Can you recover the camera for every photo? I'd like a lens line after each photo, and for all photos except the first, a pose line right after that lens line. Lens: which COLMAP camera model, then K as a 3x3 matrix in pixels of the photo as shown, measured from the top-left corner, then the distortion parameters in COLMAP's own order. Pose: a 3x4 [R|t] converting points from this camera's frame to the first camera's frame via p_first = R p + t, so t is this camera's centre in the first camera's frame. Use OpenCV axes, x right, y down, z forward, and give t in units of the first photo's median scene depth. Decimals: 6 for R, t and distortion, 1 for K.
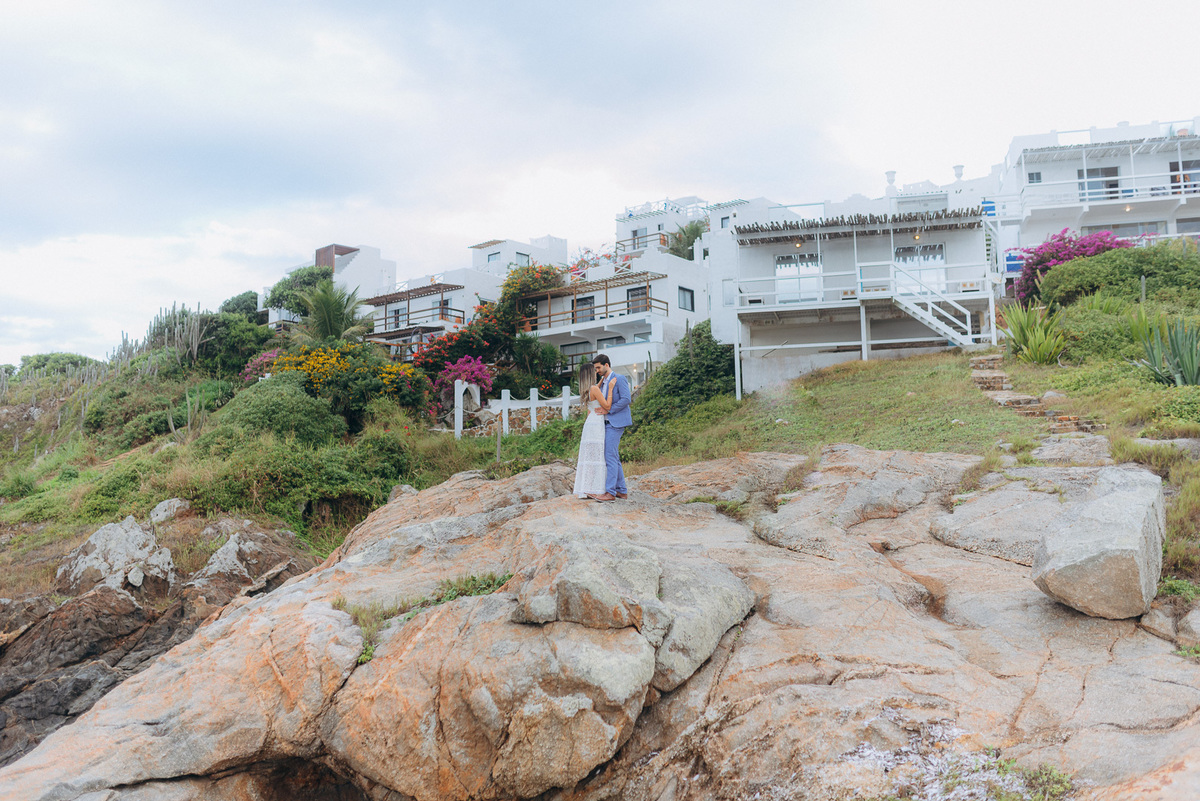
lens RADIAL K [[1149.4, 0, 589.9], [0, 1149.4, 406.0], [0, 0, 1]] dist [-0.032790, 0.087205]
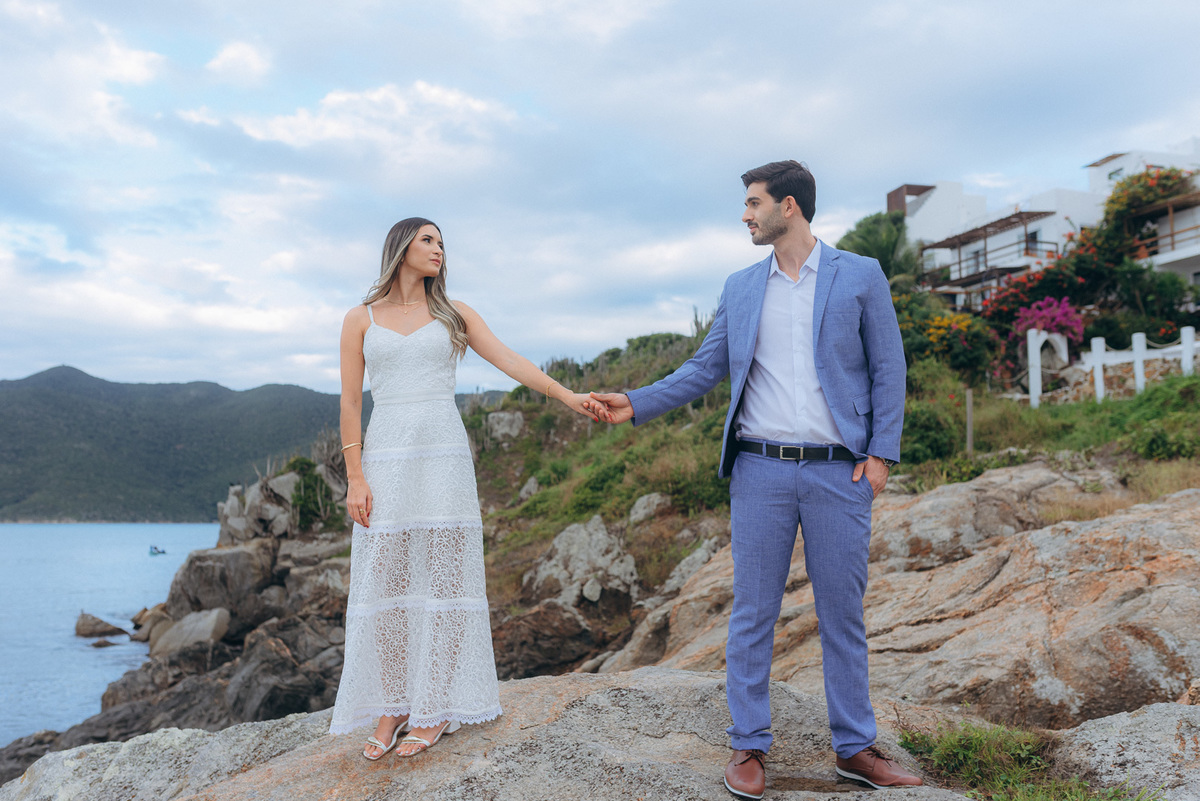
lens RADIAL K [[1149.4, 0, 589.9], [0, 1149.4, 406.0], [0, 0, 1]] dist [-0.032790, 0.087205]
pose [[0.846598, -0.038554, -0.530835, 0.056177], [0.054101, 0.998441, 0.013767, 0.001839], [0.529476, -0.040374, 0.847363, 0.278231]]
